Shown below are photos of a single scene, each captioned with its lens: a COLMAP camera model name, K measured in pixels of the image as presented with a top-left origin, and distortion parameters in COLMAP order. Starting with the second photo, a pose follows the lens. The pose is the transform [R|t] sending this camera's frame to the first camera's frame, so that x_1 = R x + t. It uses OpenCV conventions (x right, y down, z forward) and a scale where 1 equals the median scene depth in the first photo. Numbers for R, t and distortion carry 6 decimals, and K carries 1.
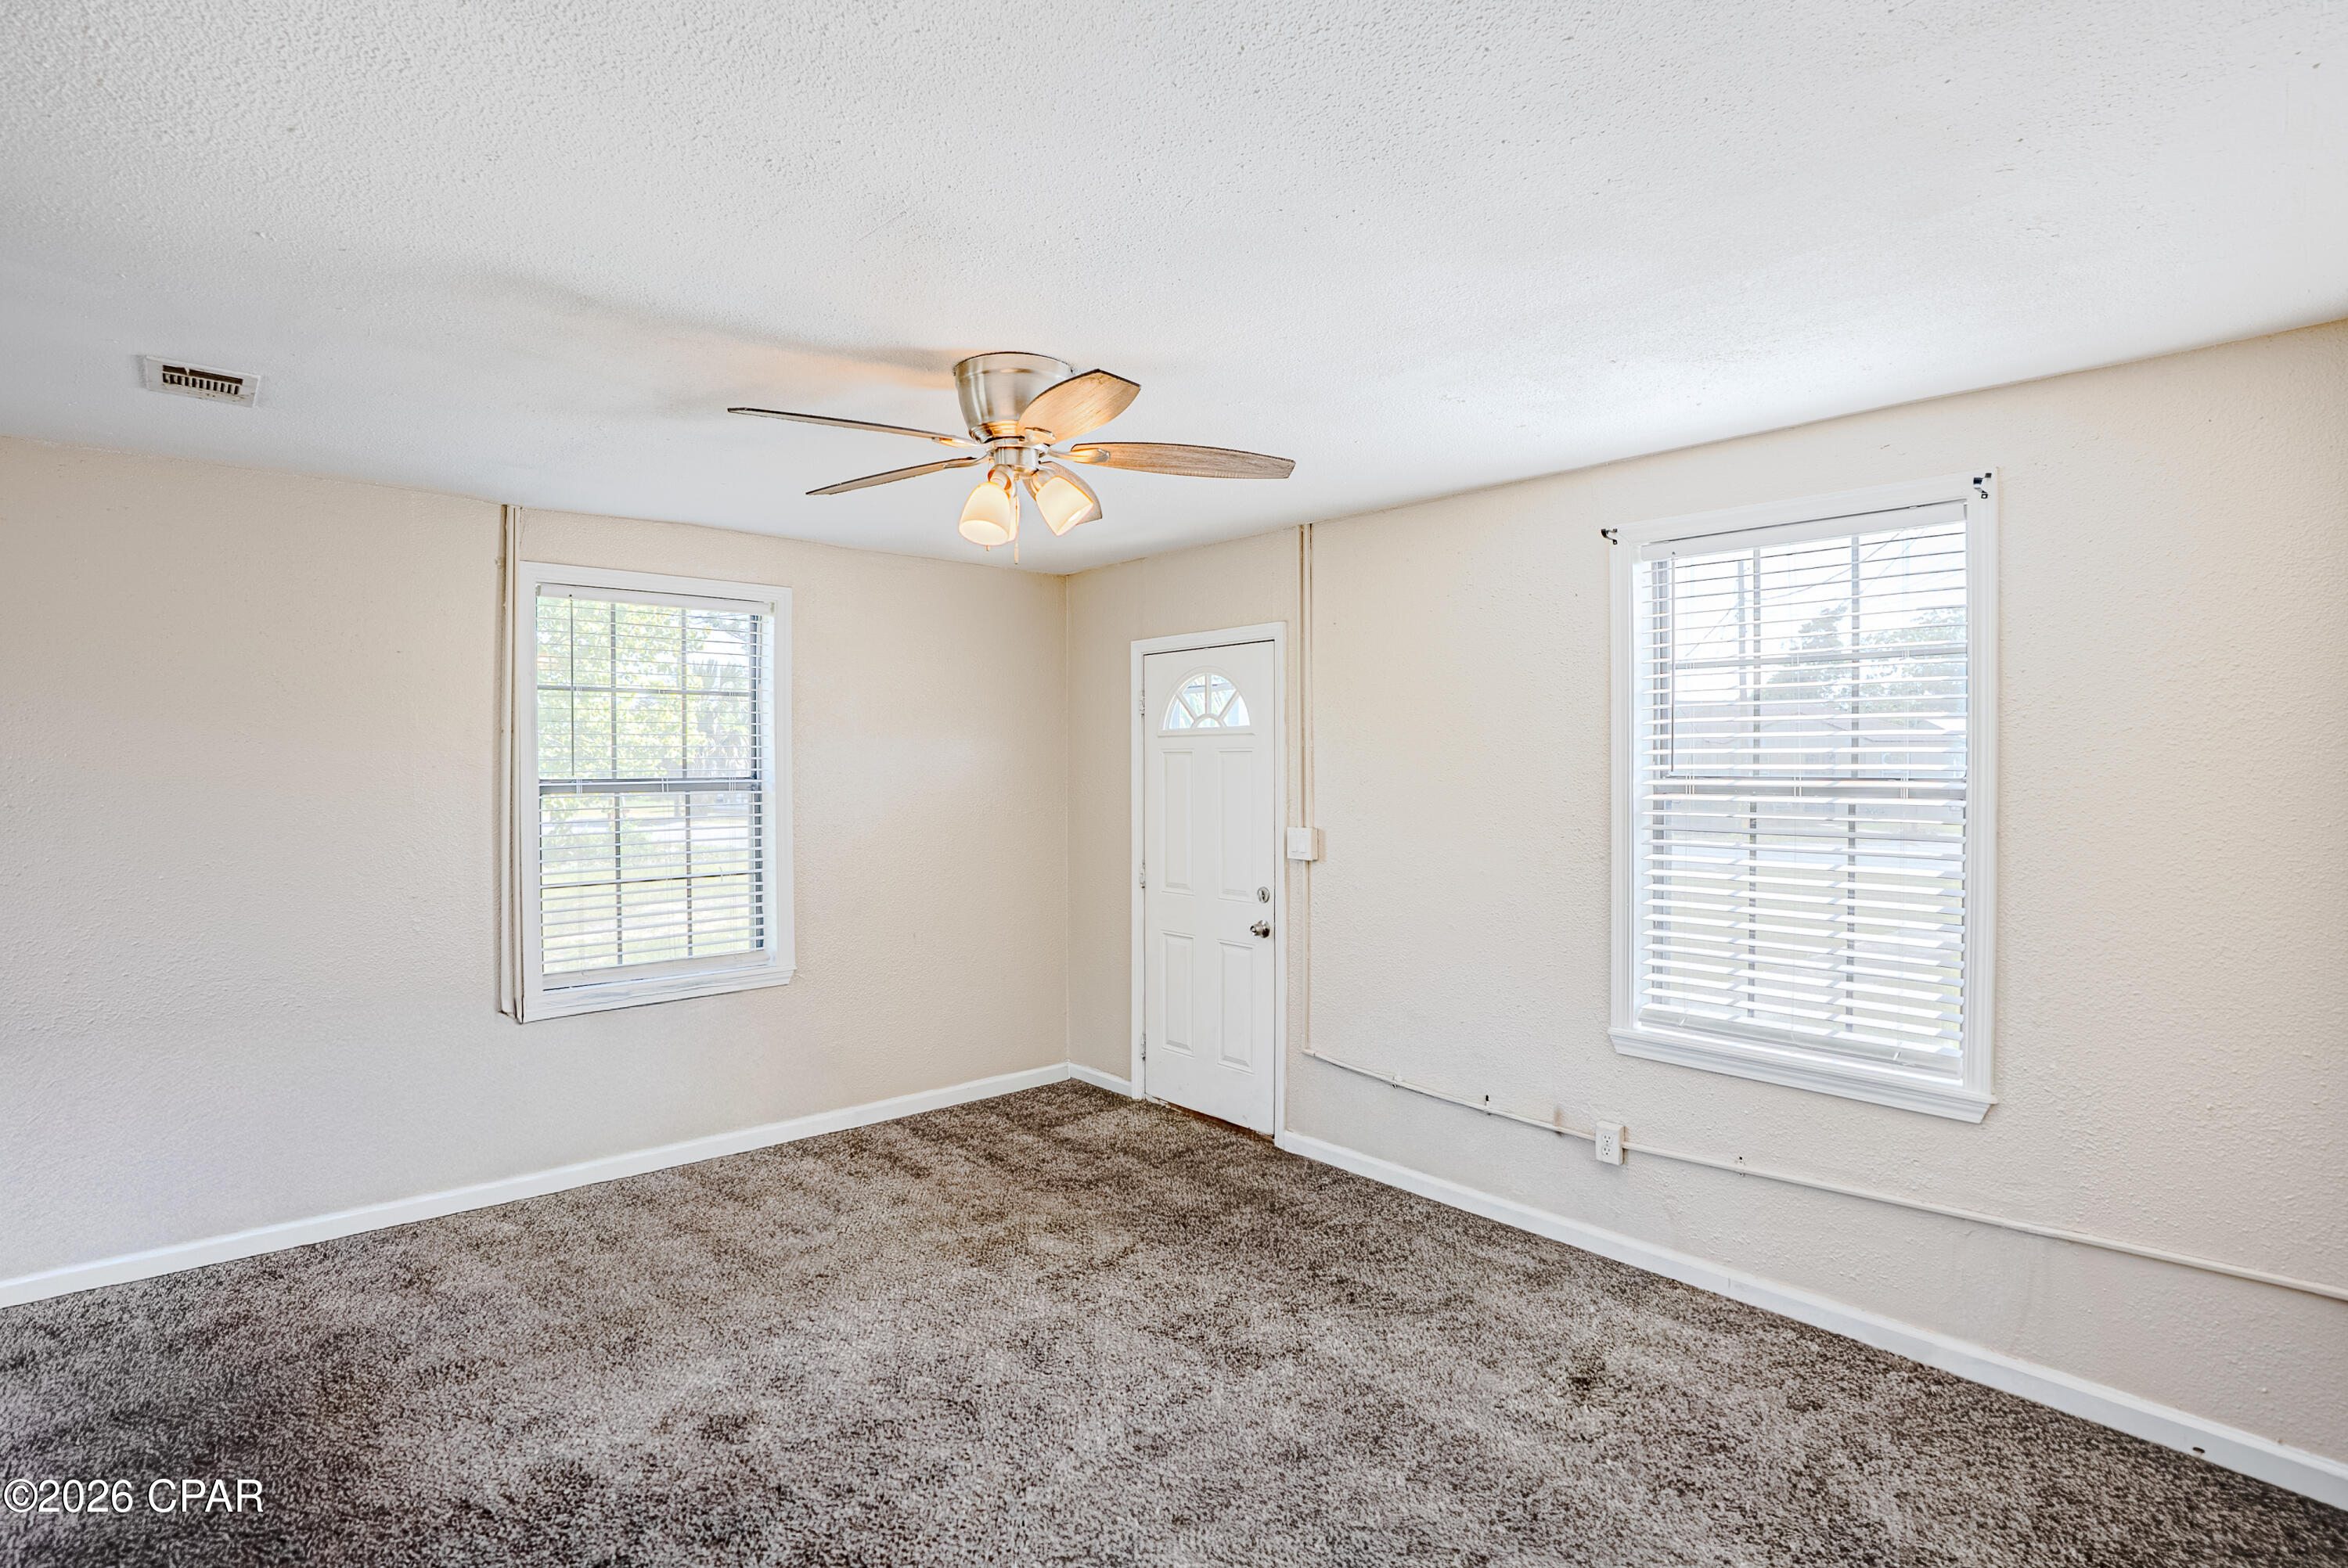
lens RADIAL K [[1124.1, 0, 1177.1], [0, 1124.1, 768.4], [0, 0, 1]] dist [-0.031011, 0.018952]
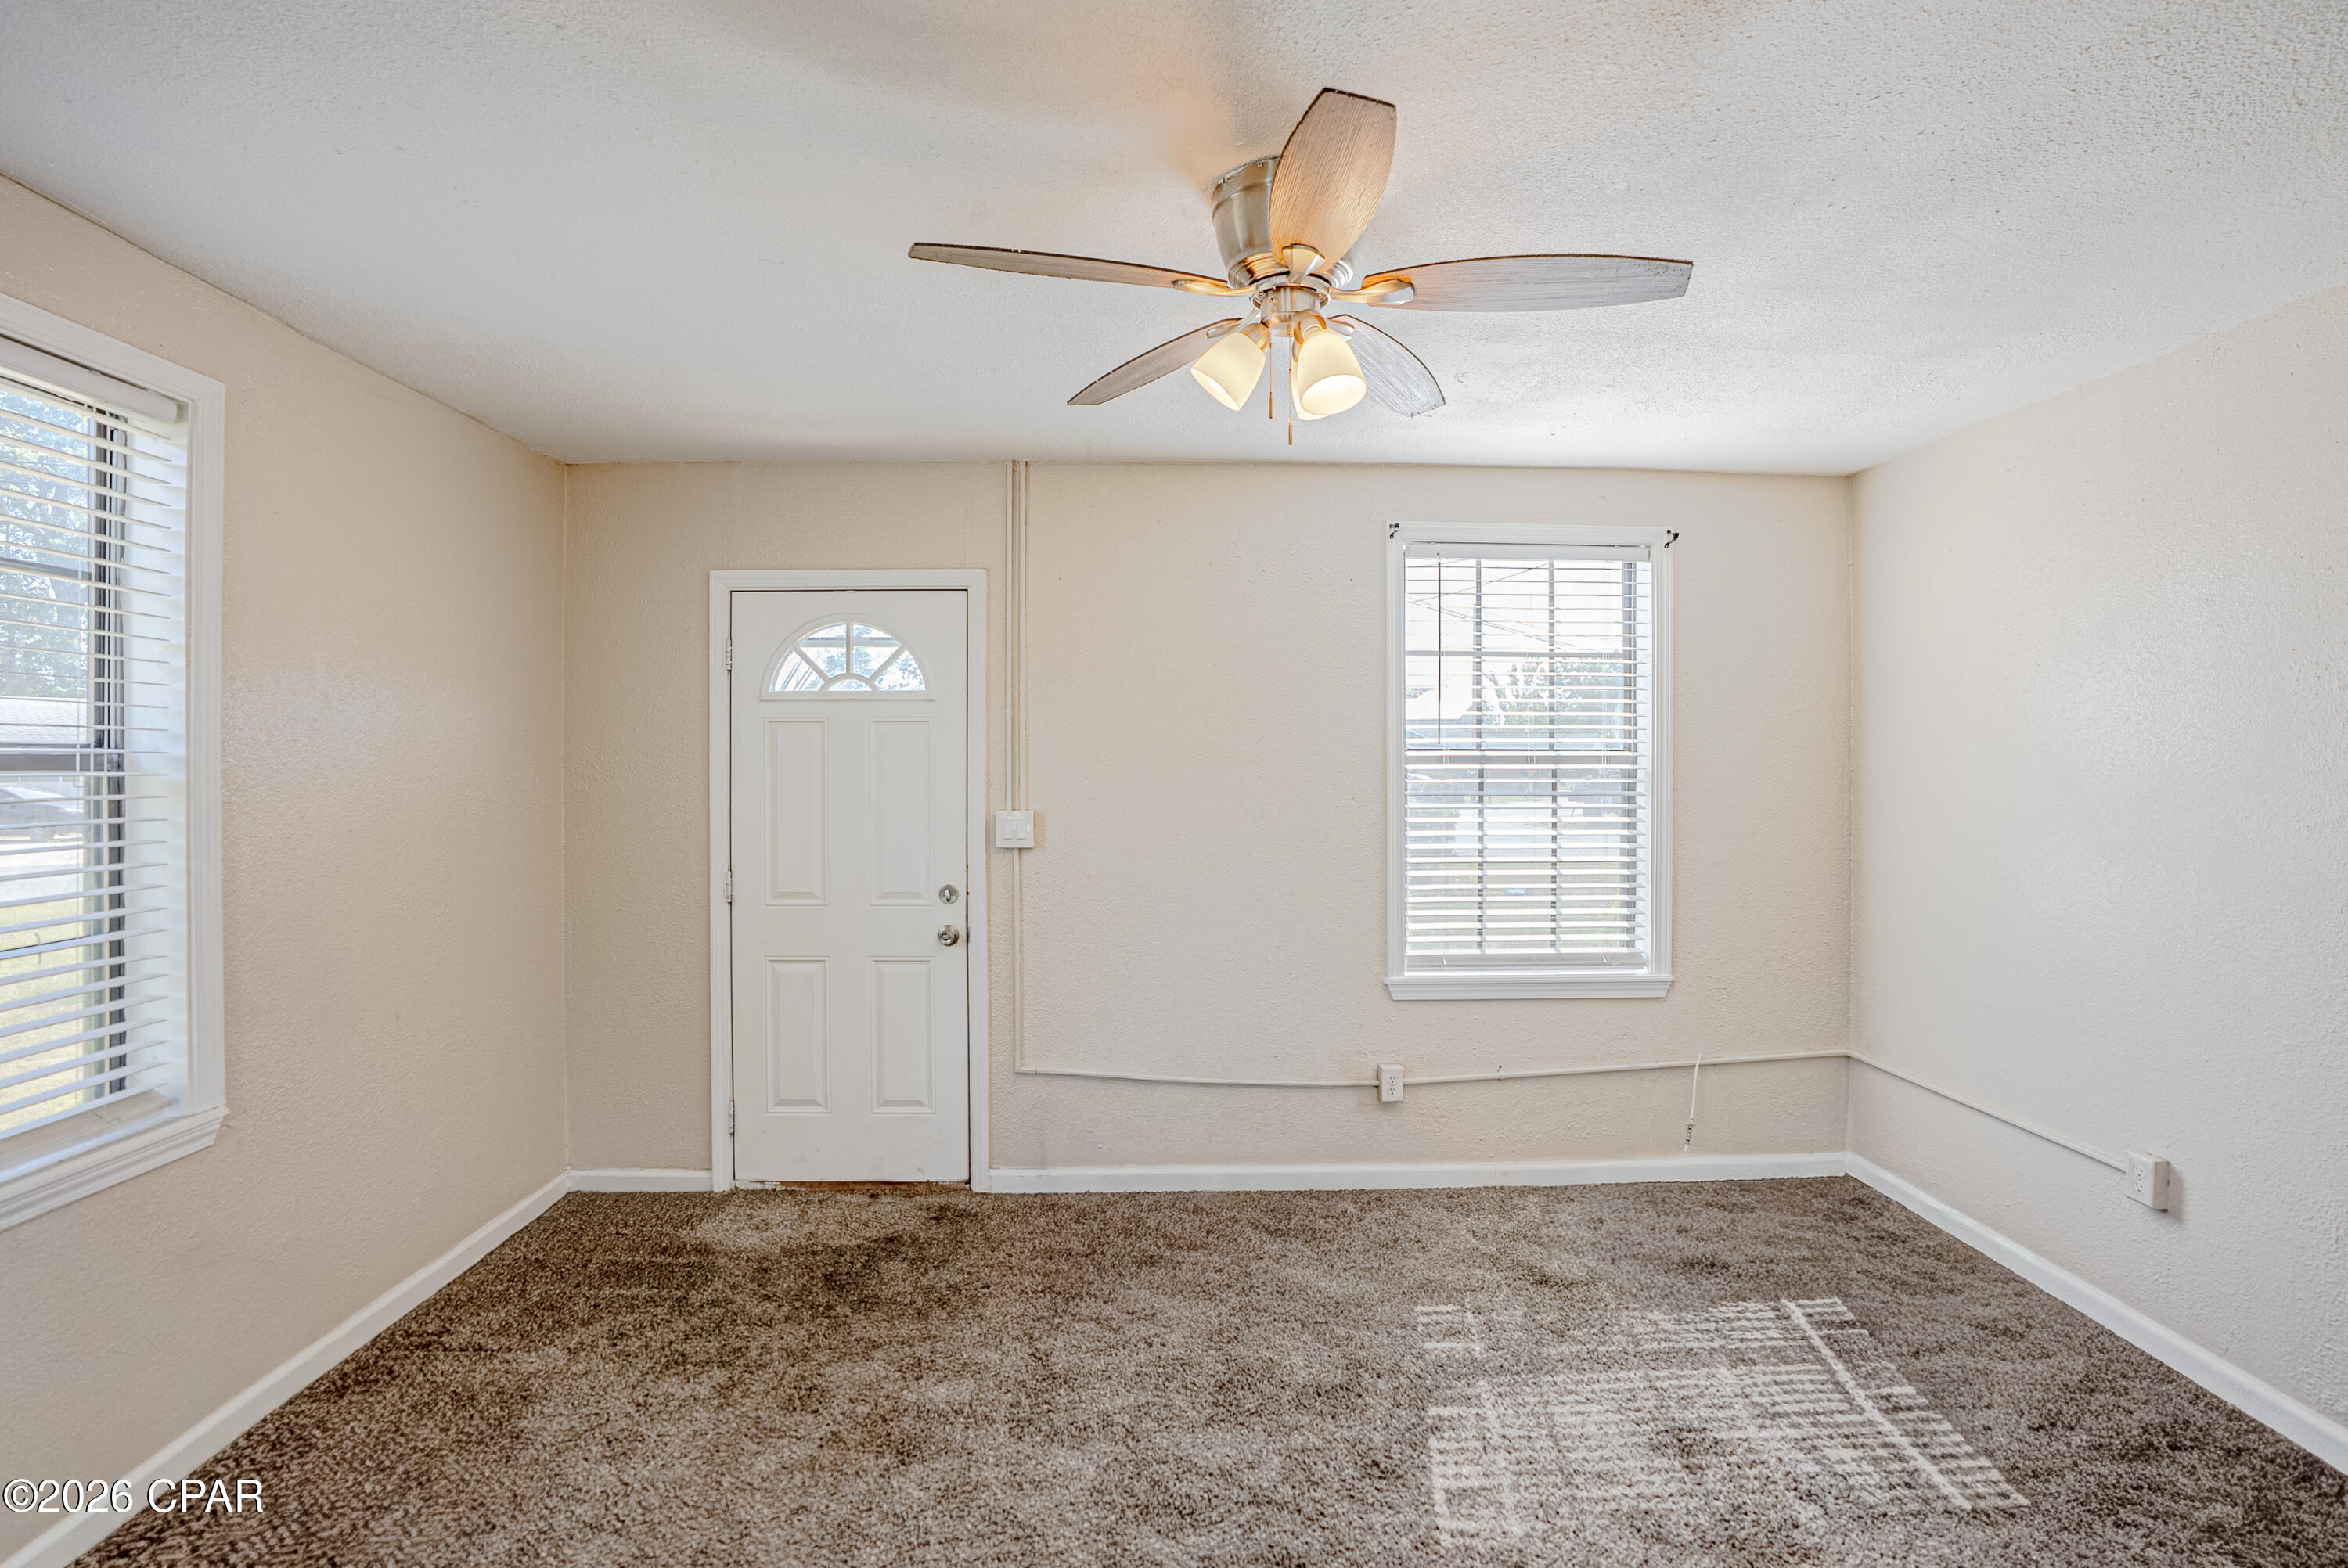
lens RADIAL K [[1124.1, 0, 1122.2], [0, 1124.1, 767.5], [0, 0, 1]] dist [-0.031011, 0.018952]
pose [[0.662985, 0.001832, 0.748630, -0.479856], [0.003510, 0.999978, -0.005556, 0.024644], [-0.748624, 0.006311, 0.662965, 0.365811]]
